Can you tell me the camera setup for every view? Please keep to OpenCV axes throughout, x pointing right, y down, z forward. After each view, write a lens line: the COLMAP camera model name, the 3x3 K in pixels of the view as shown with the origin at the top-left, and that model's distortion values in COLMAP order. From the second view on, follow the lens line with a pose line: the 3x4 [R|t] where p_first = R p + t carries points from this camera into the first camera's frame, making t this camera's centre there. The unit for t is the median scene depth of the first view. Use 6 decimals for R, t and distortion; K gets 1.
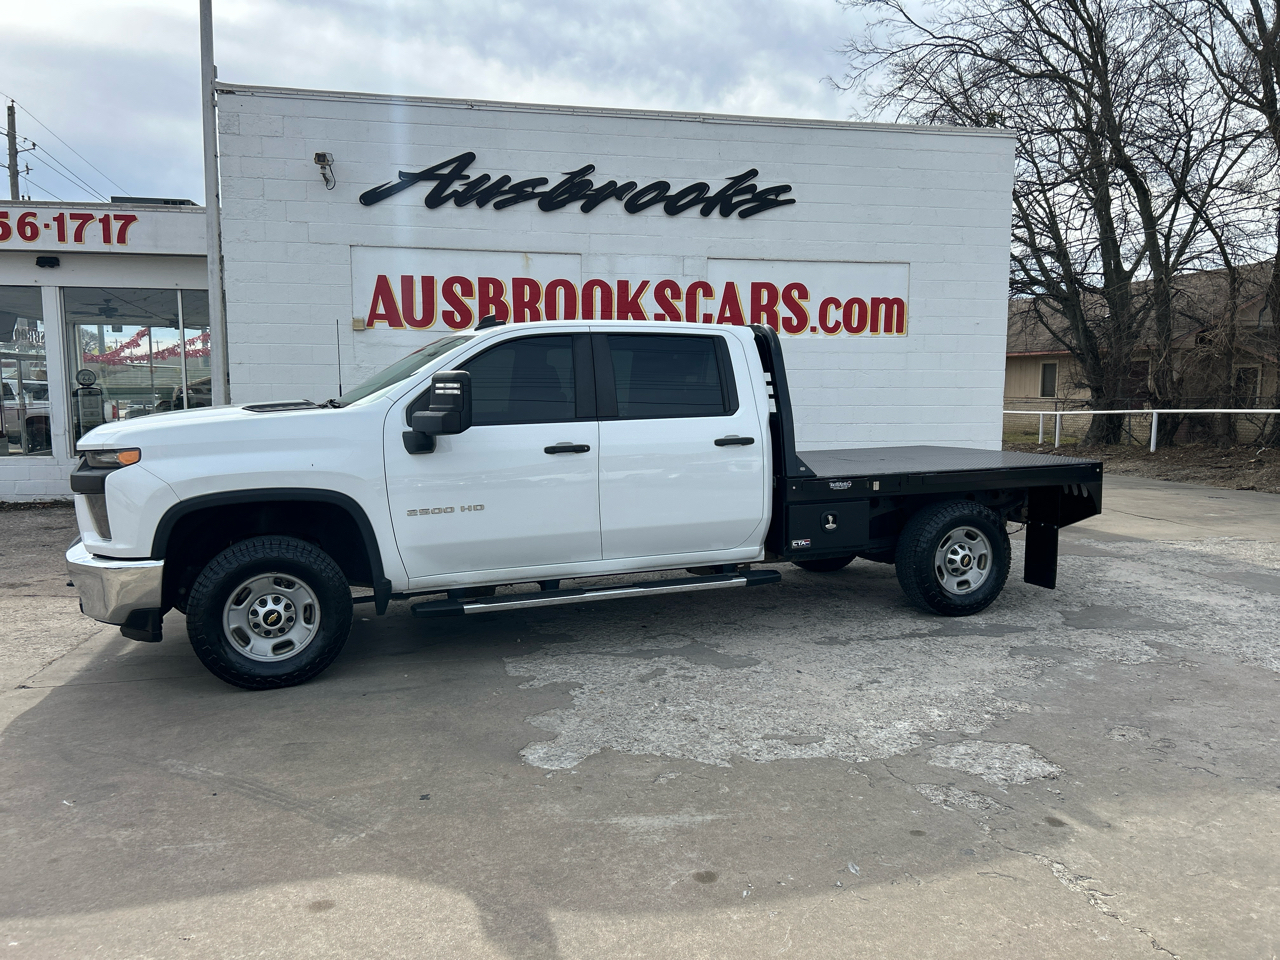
lens RADIAL K [[945.1, 0, 646.6], [0, 945.1, 481.3], [0, 0, 1]] dist [0.051768, -0.057527]
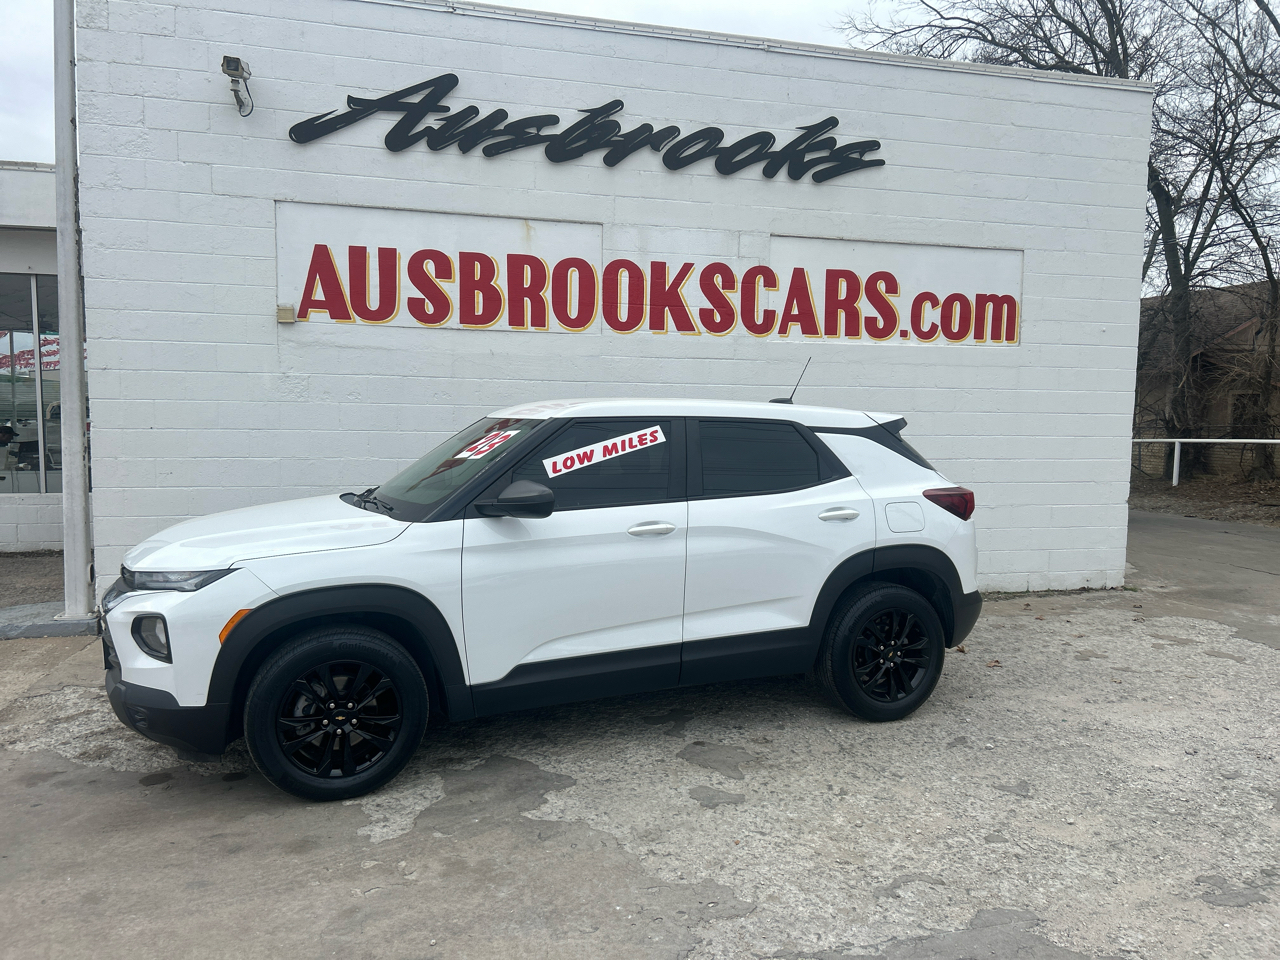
lens RADIAL K [[954.4, 0, 640.0], [0, 954.4, 482.8], [0, 0, 1]] dist [0.029639, -0.009744]
pose [[0.996610, 0.002516, 0.082237, -0.097829], [-0.000745, 0.999767, -0.021565, -0.026632], [-0.082272, 0.021431, 0.996379, 0.271514]]
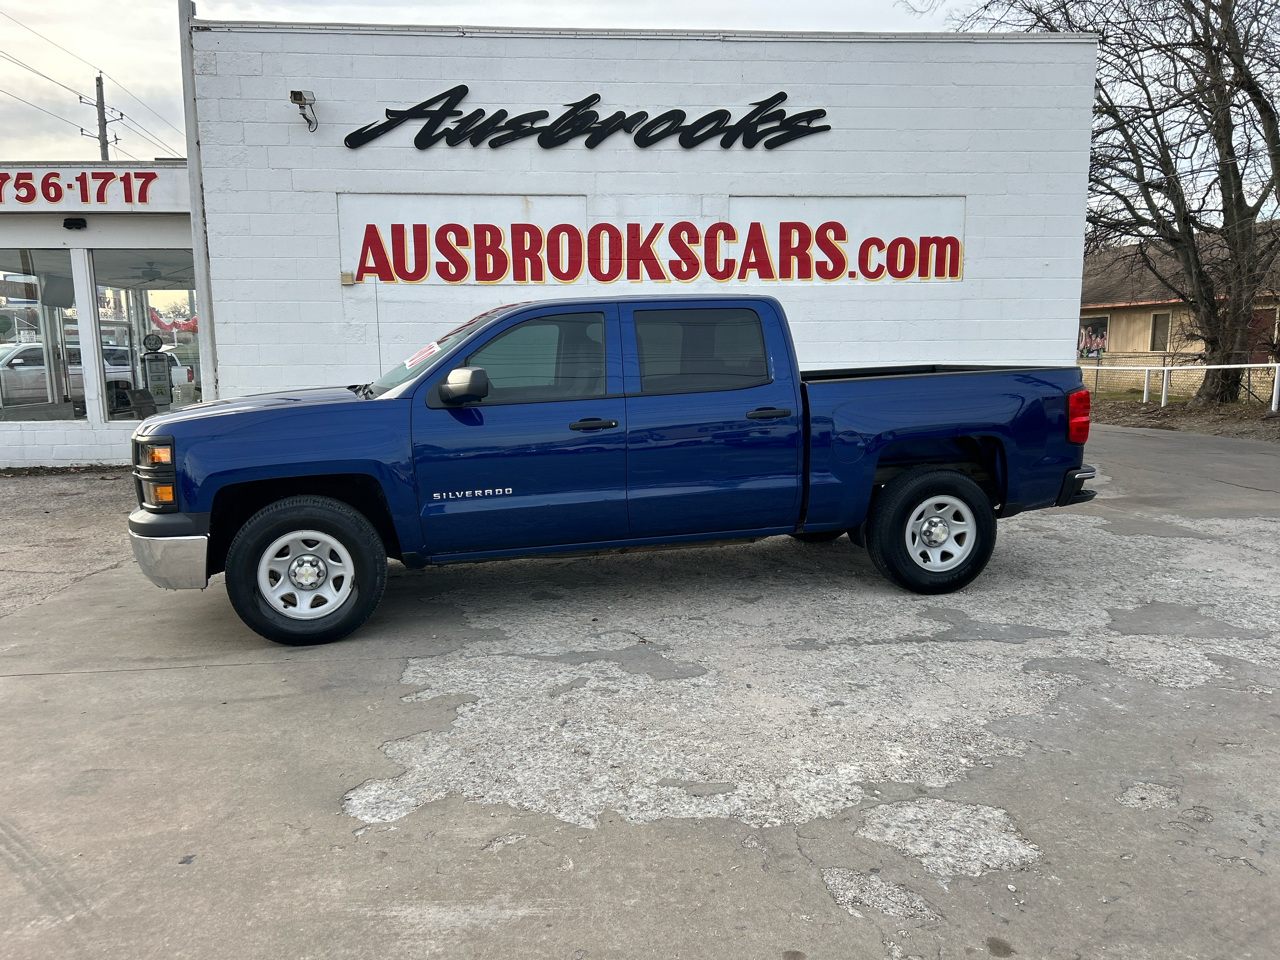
lens RADIAL K [[947.4, 0, 633.9], [0, 947.4, 484.0], [0, 0, 1]] dist [0.047304, -0.048728]
pose [[0.993735, 0.004303, -0.111678, 0.076385], [0.000570, 0.999051, 0.043560, -0.004567], [0.111760, -0.043351, 0.992789, 0.091806]]
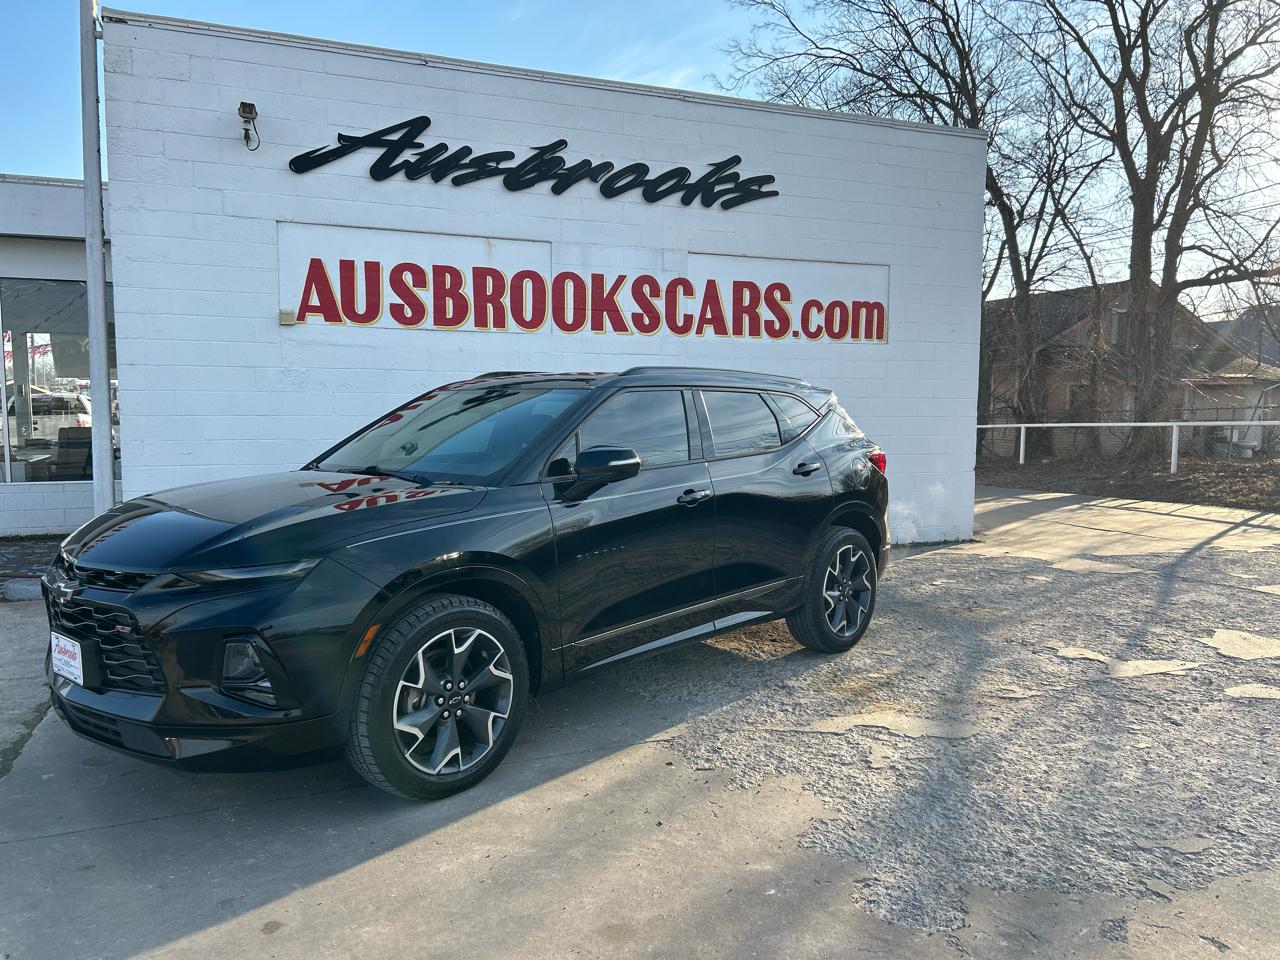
lens RADIAL K [[953.8, 0, 637.4], [0, 953.8, 480.6], [0, 0, 1]] dist [0.047914, -0.053651]
pose [[0.980192, -0.015081, 0.197475, -0.163970], [0.019082, 0.999649, -0.018372, -0.004808], [-0.197128, 0.021776, 0.980136, 0.131585]]
